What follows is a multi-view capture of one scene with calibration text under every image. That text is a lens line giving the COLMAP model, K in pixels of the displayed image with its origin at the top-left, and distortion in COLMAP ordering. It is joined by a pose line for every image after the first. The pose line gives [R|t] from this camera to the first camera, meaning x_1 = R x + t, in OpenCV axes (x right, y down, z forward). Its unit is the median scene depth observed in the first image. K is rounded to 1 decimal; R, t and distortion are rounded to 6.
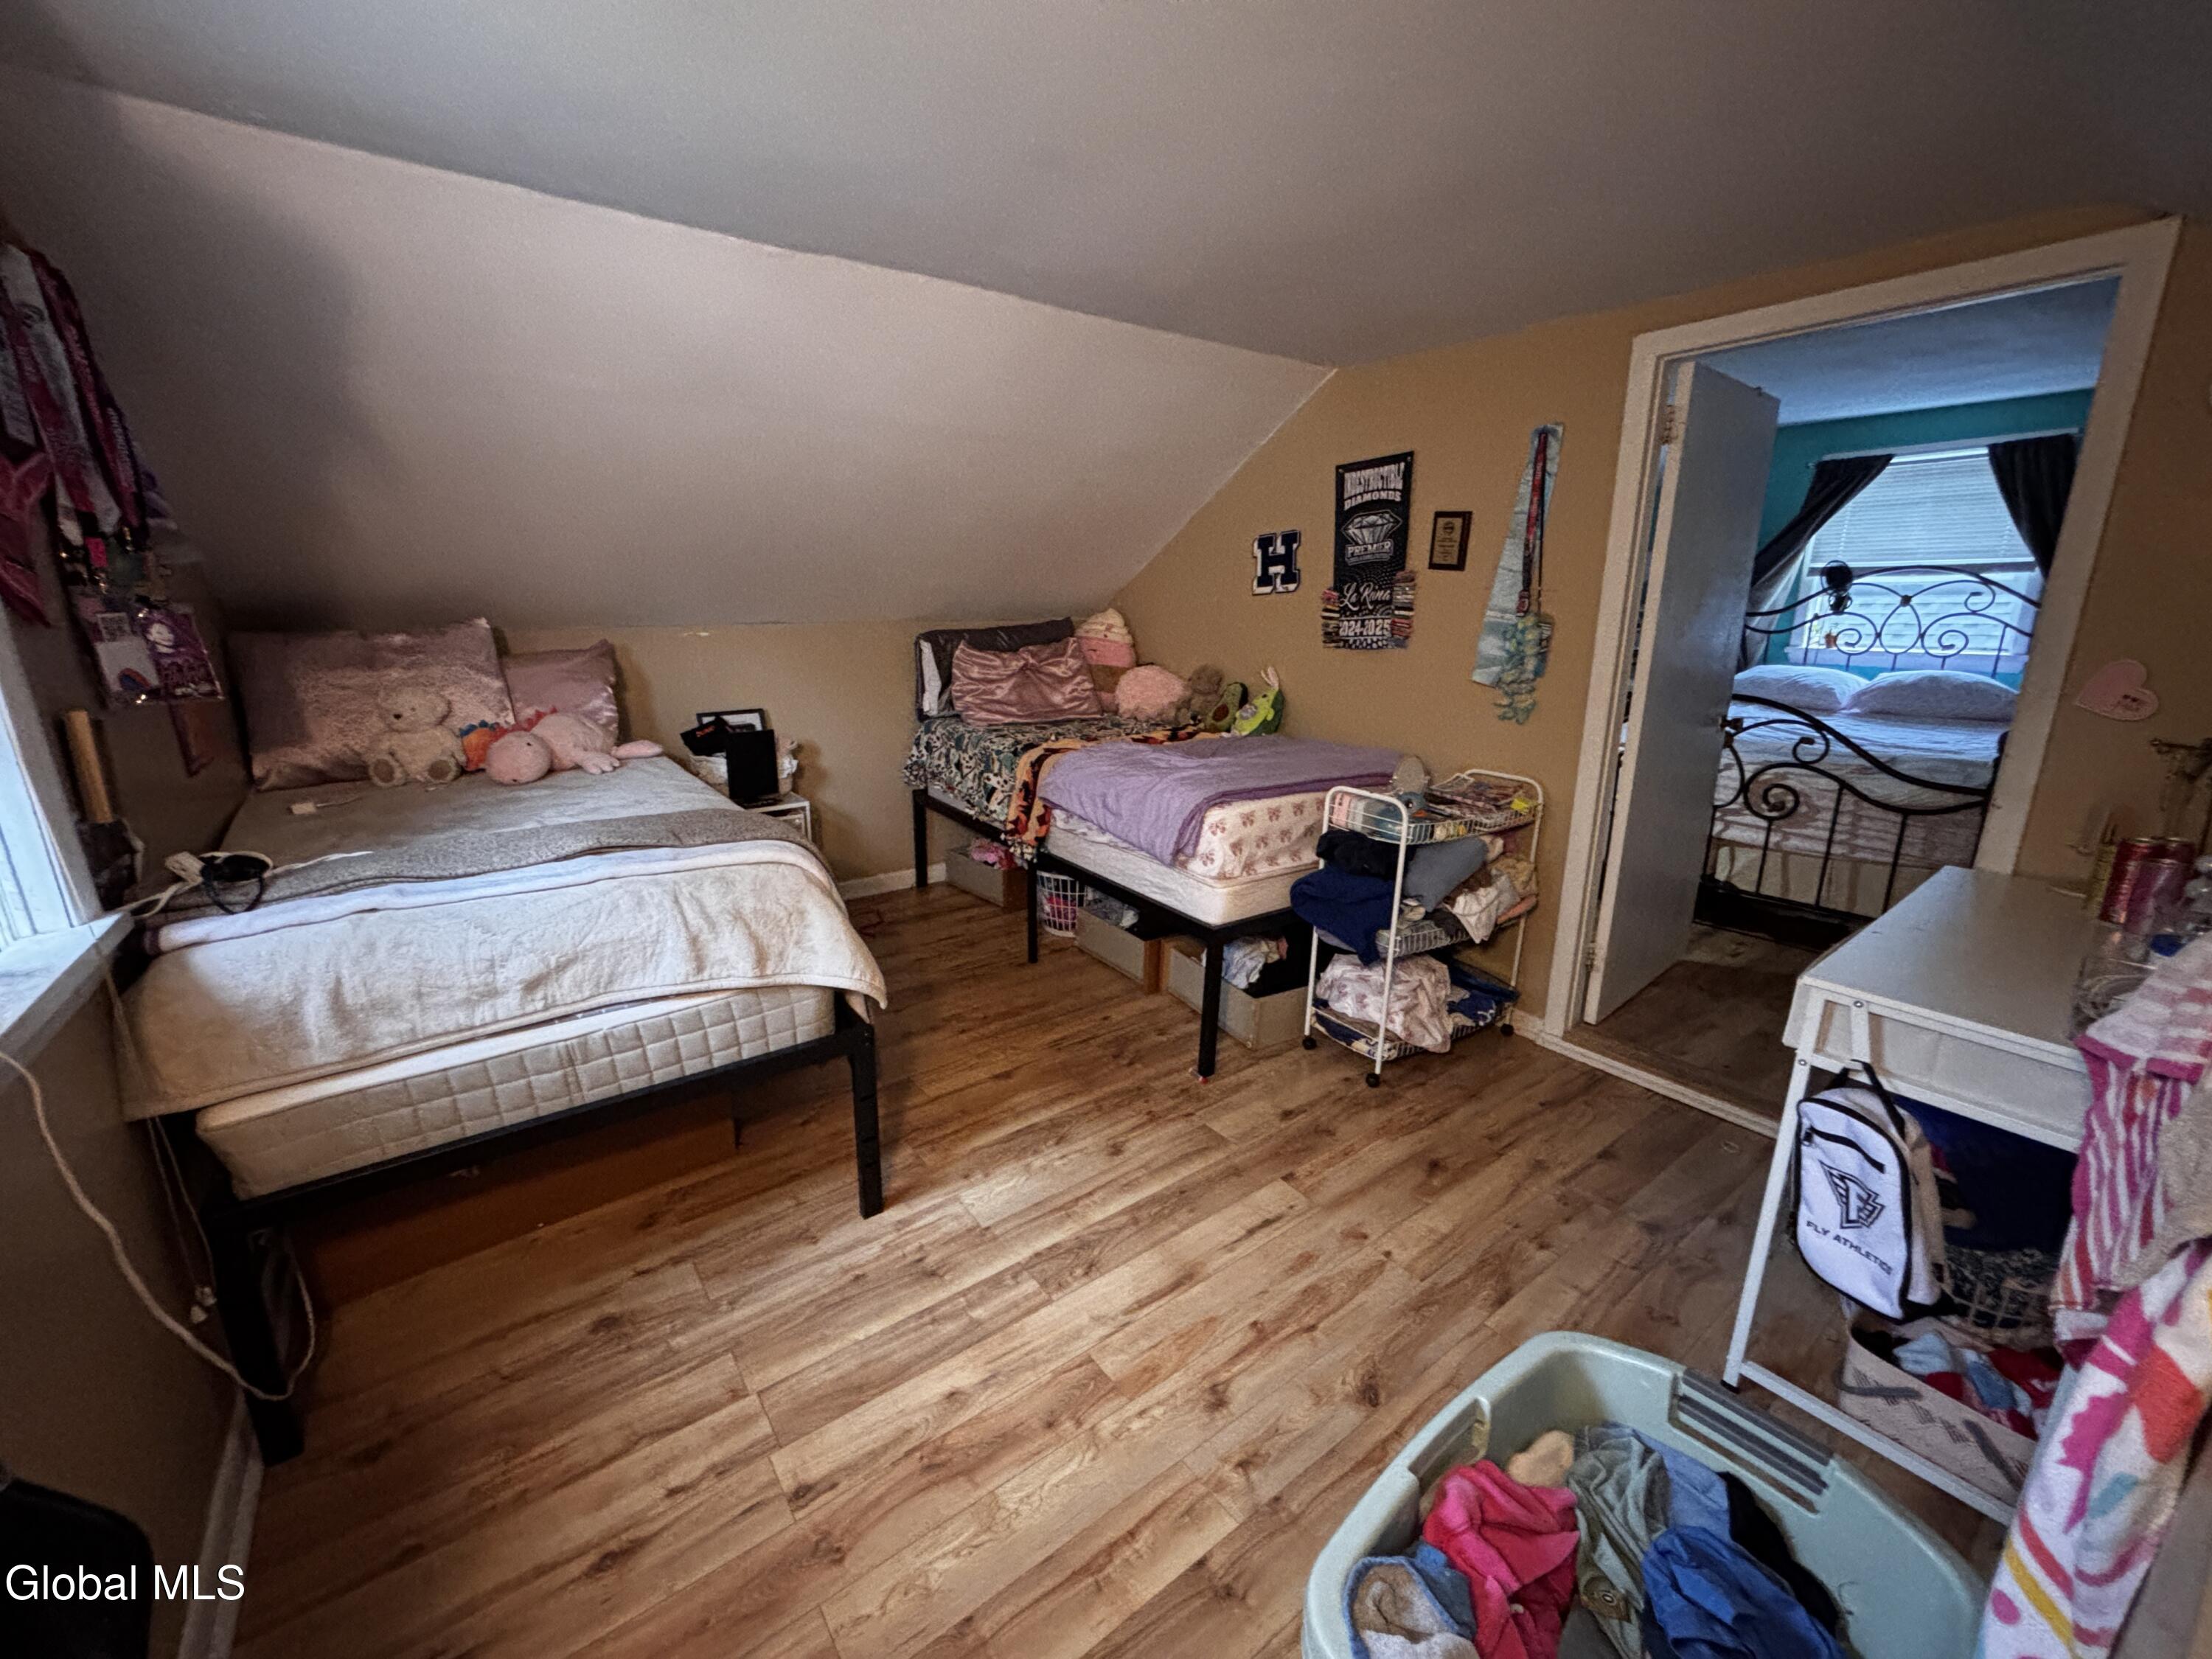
lens RADIAL K [[878.8, 0, 1102.9], [0, 878.8, 831.3], [0, 0, 1]] dist [-0.000231, -0.001860]
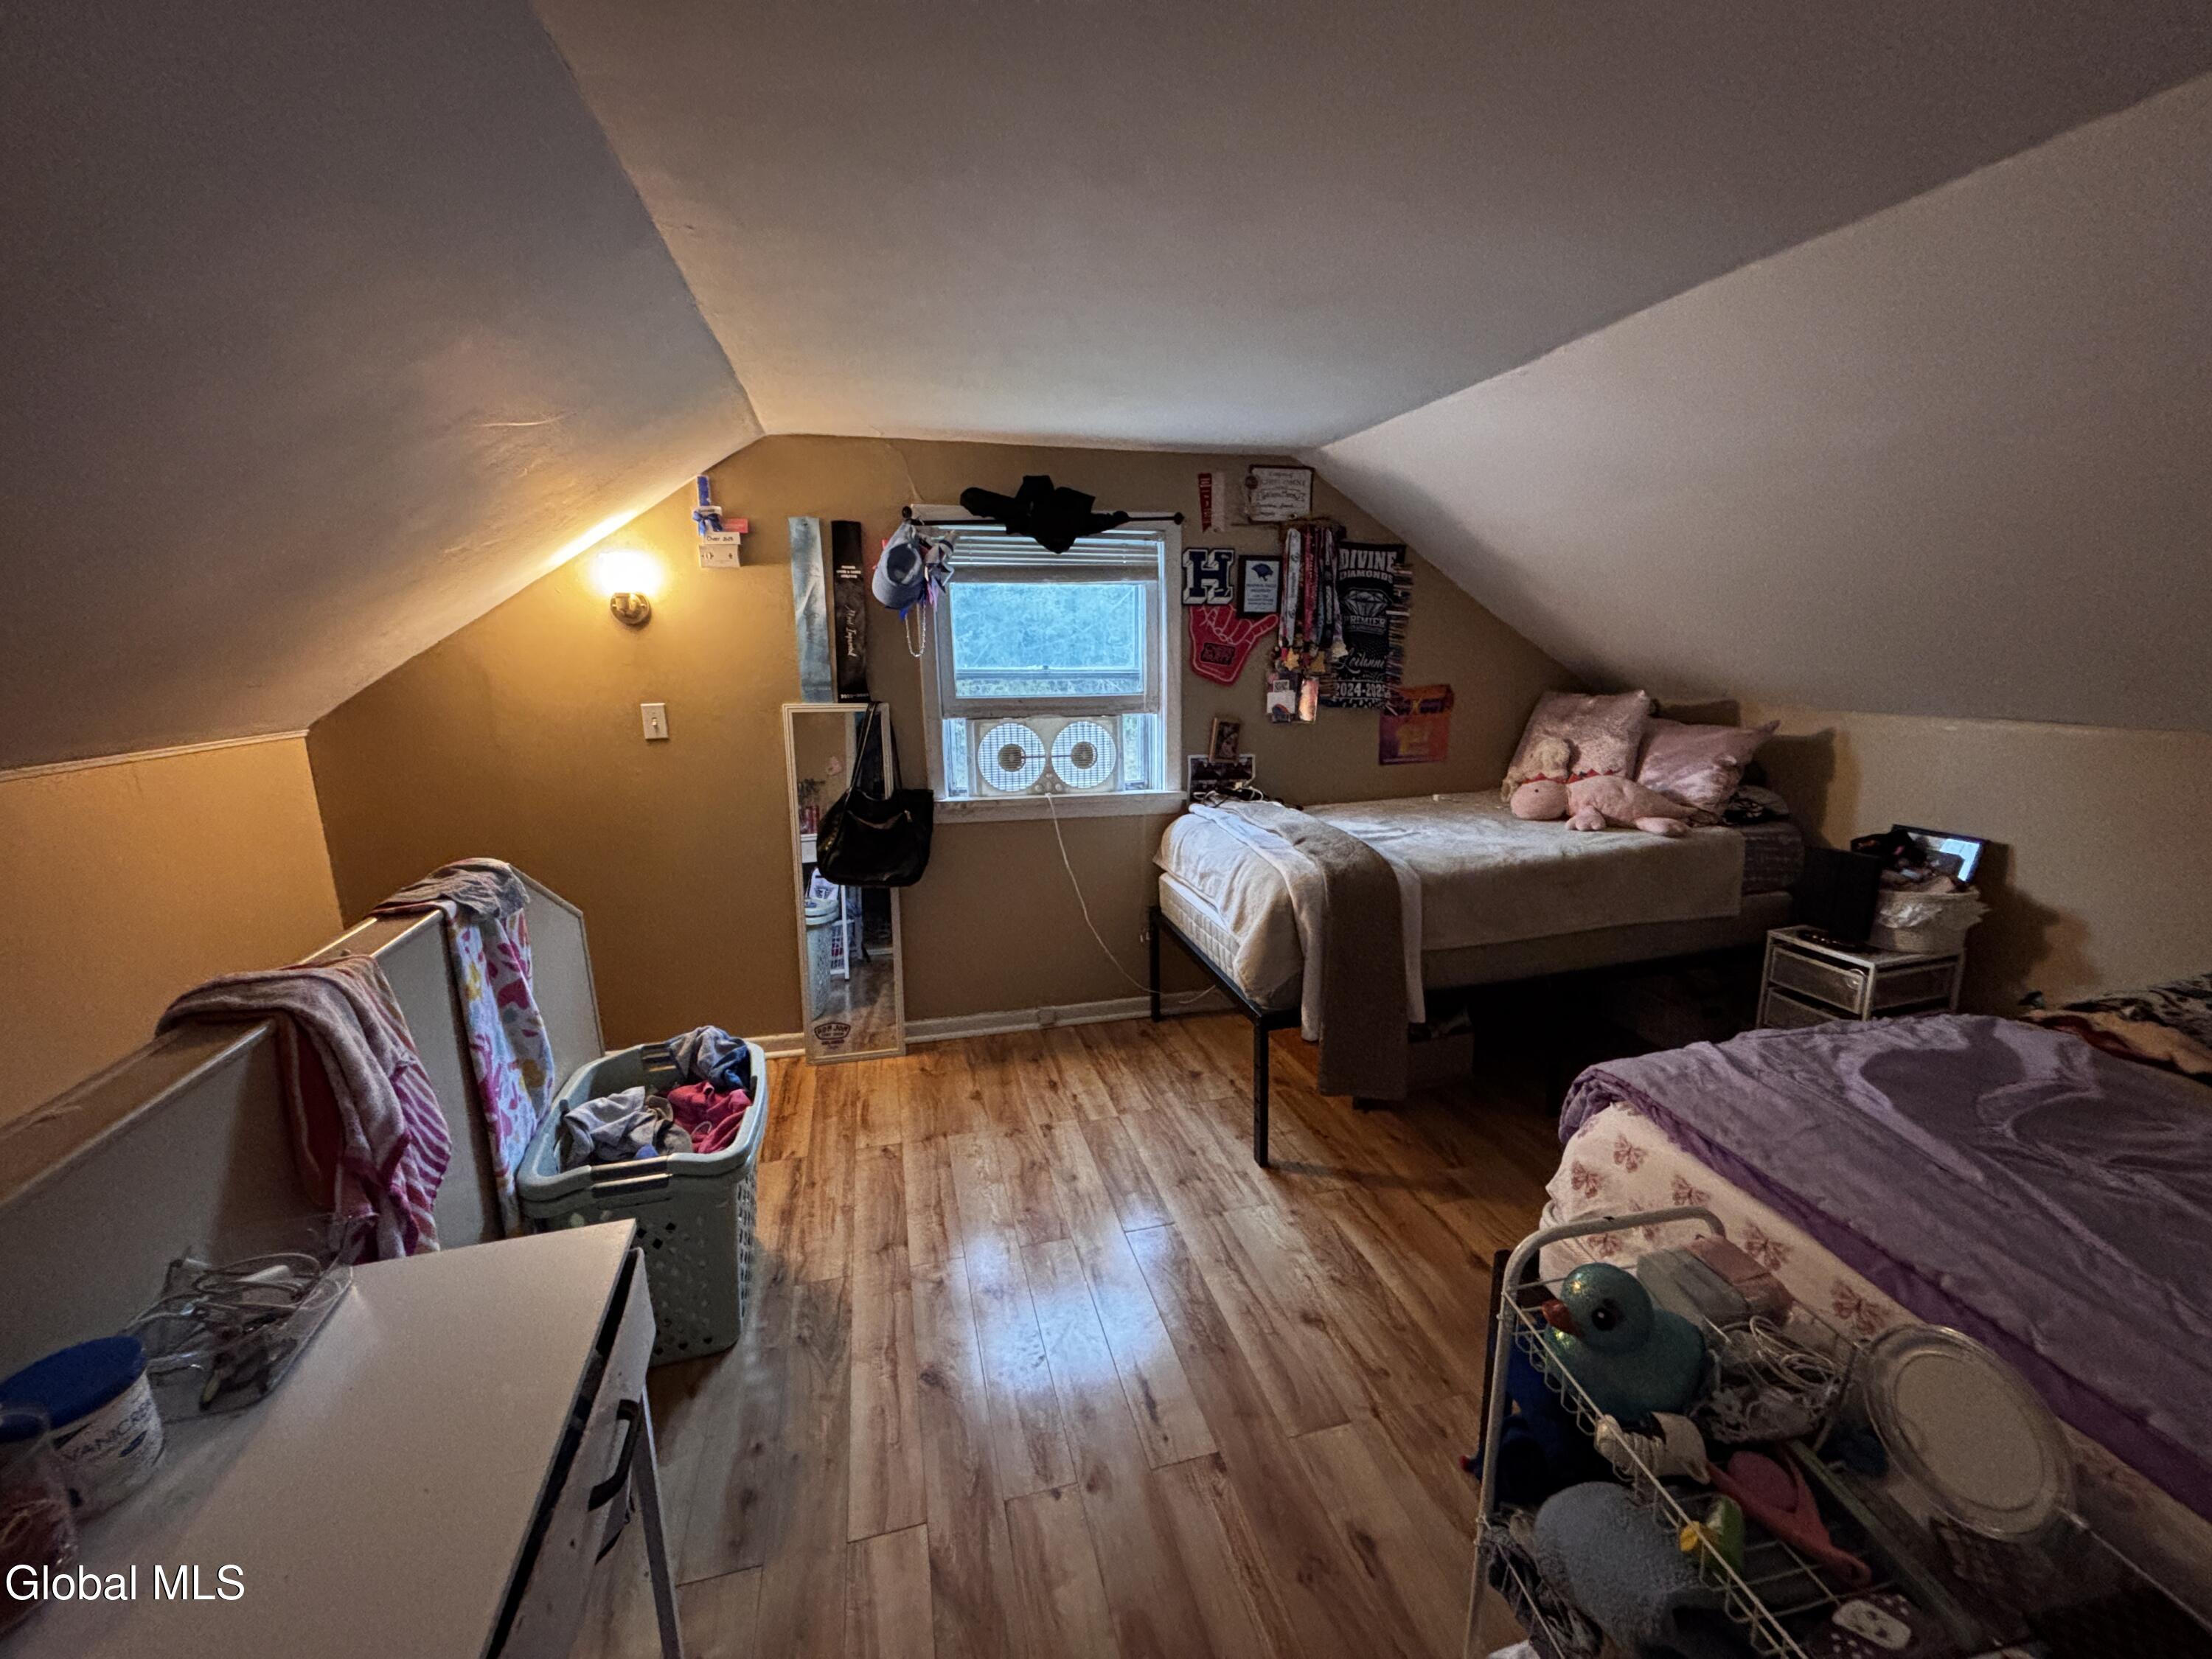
lens RADIAL K [[878.8, 0, 1124.0], [0, 878.8, 831.1], [0, 0, 1]] dist [-0.000231, -0.001860]
pose [[-0.349119, 0.207160, -0.913893, 0.345797], [-0.238032, 0.923665, 0.300307, -0.137084], [0.906343, 0.322379, -0.273158, 0.400209]]
